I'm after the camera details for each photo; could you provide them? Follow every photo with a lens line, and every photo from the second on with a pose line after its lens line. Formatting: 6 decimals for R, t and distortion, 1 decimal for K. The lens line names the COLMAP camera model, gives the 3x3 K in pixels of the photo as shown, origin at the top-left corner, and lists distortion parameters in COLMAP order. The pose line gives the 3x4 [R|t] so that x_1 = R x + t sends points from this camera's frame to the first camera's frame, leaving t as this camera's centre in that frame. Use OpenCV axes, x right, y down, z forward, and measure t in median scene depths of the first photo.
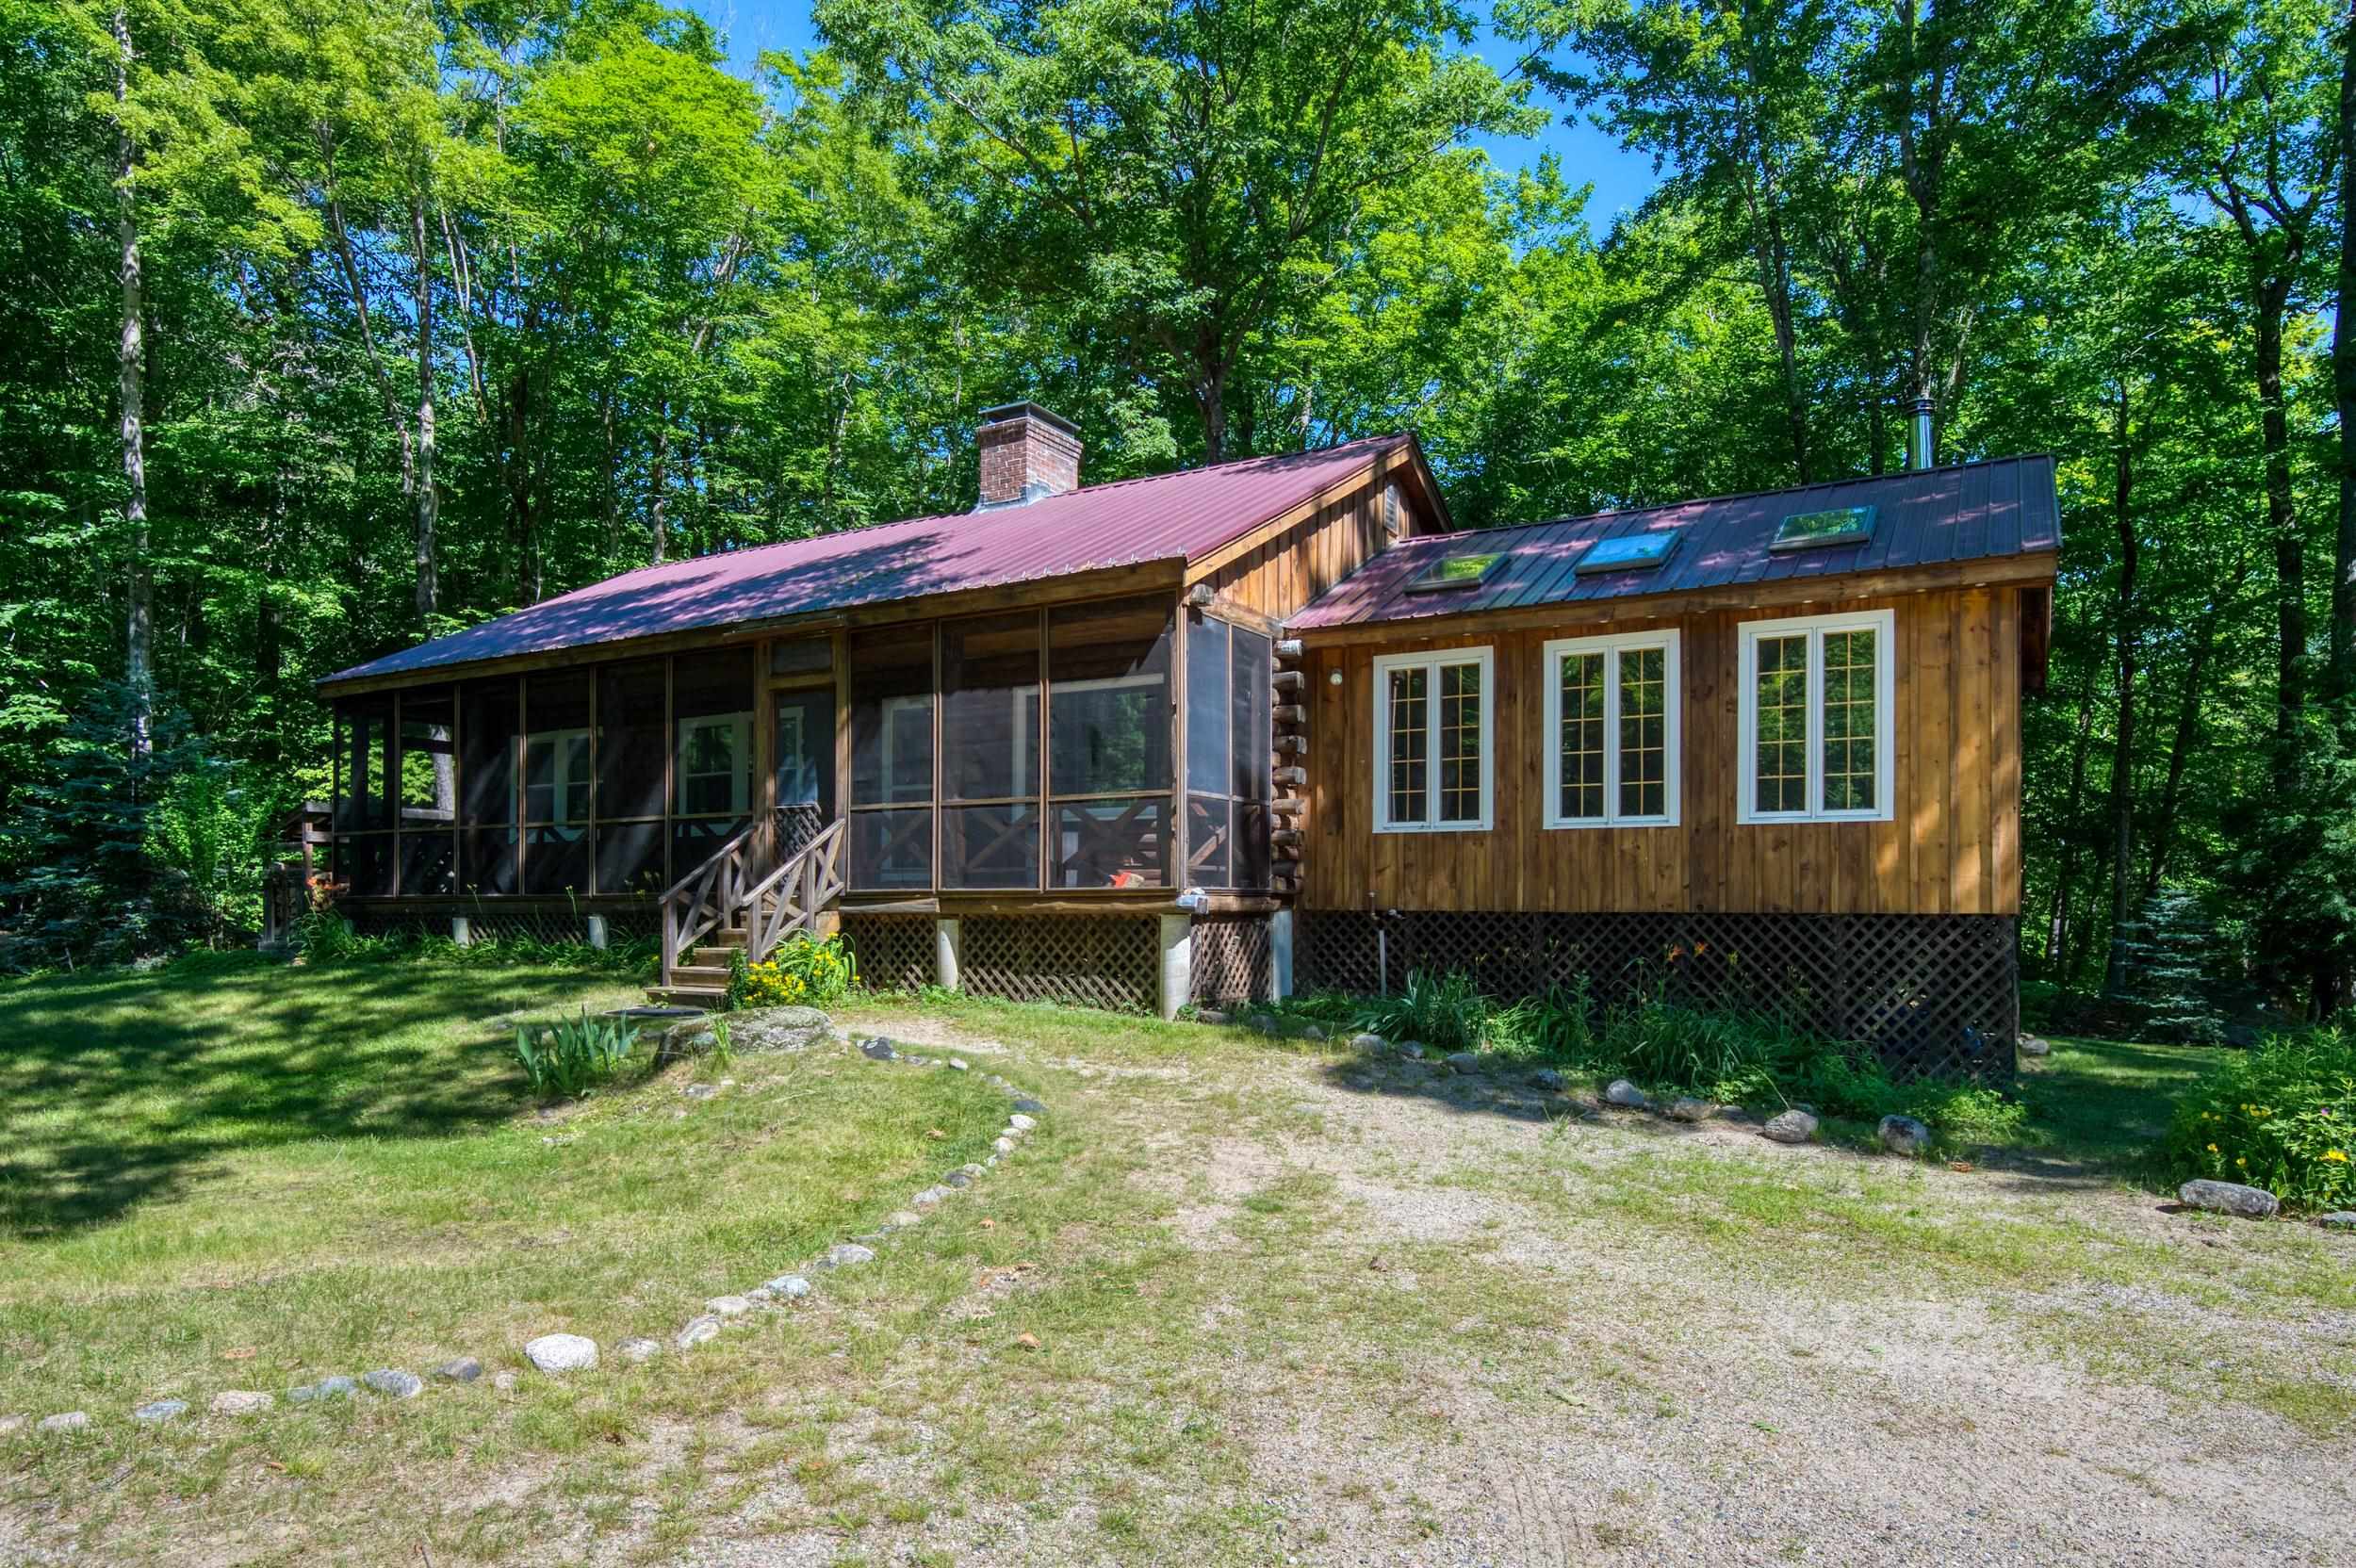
lens RADIAL K [[1450.5, 0, 1178.2], [0, 1450.5, 899.6], [0, 0, 1]] dist [-0.005548, -0.002526]
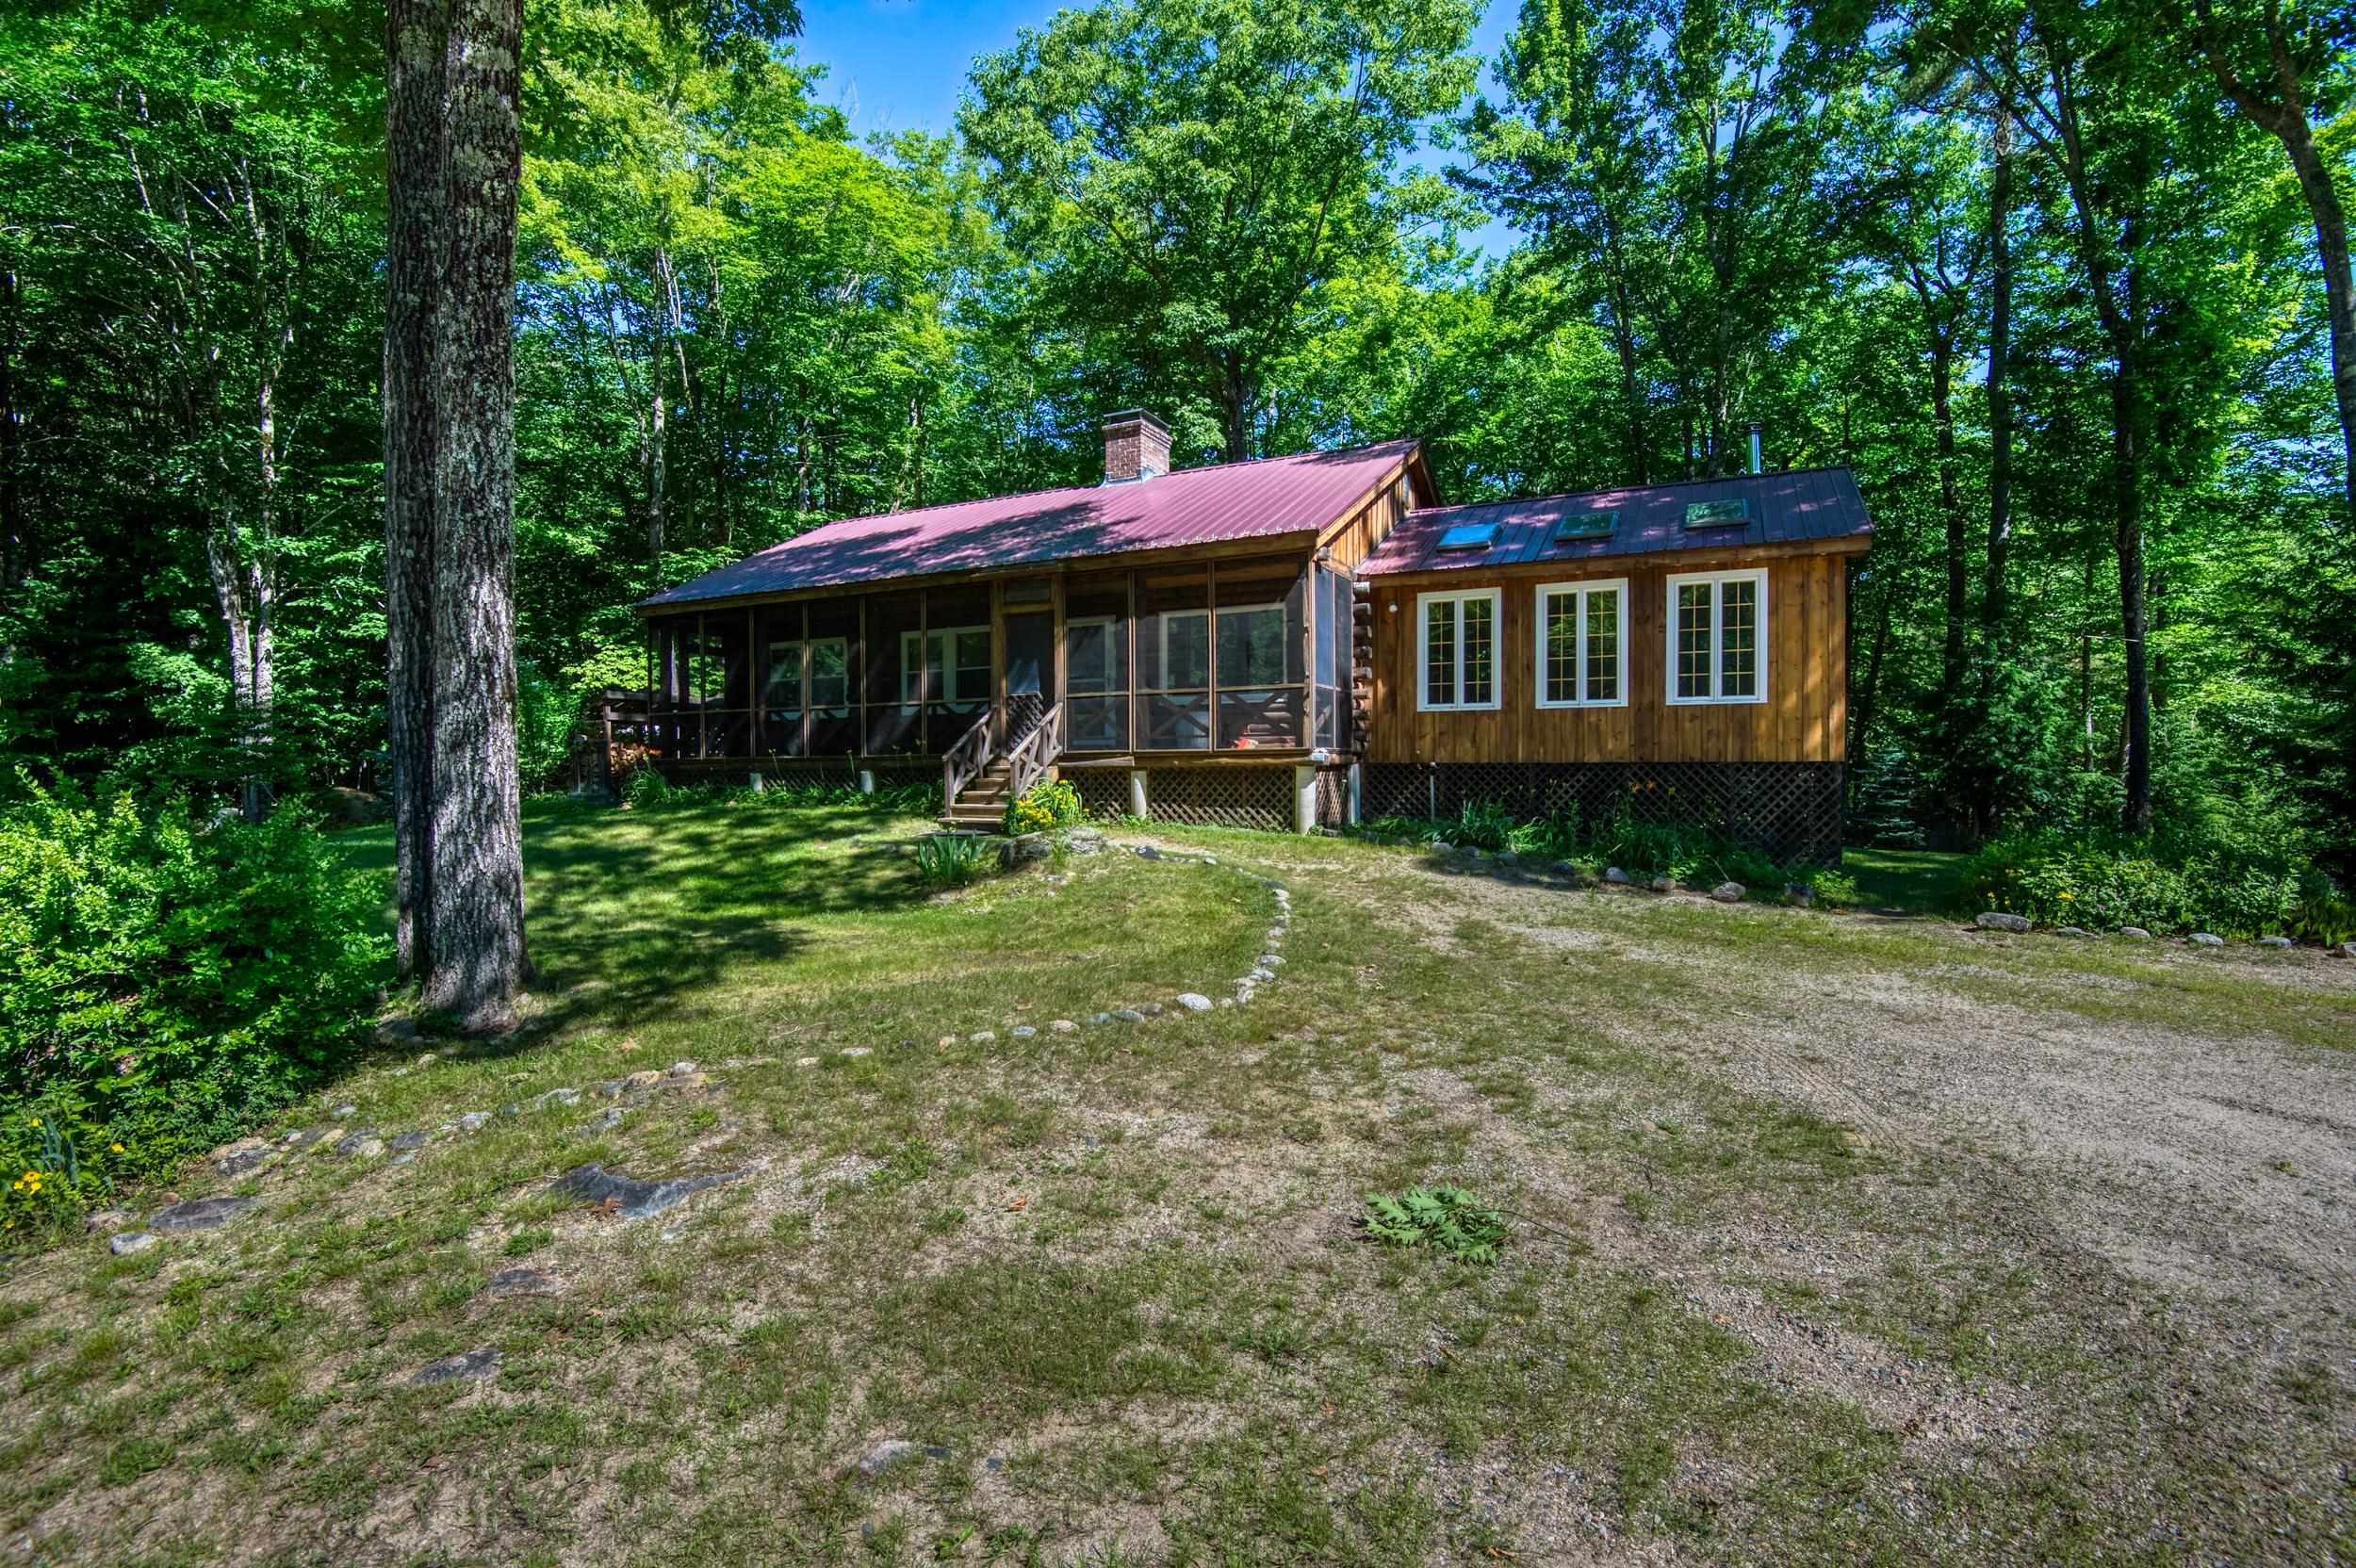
lens RADIAL K [[1111.1, 0, 1178.0], [0, 1111.1, 784.0], [0, 0, 1]] dist [-0.011079, -0.018132]
pose [[0.997512, -0.008009, 0.070046, -0.196669], [0.006668, 0.999790, 0.019356, 0.005433], [-0.070186, -0.018841, 0.997356, -0.132827]]
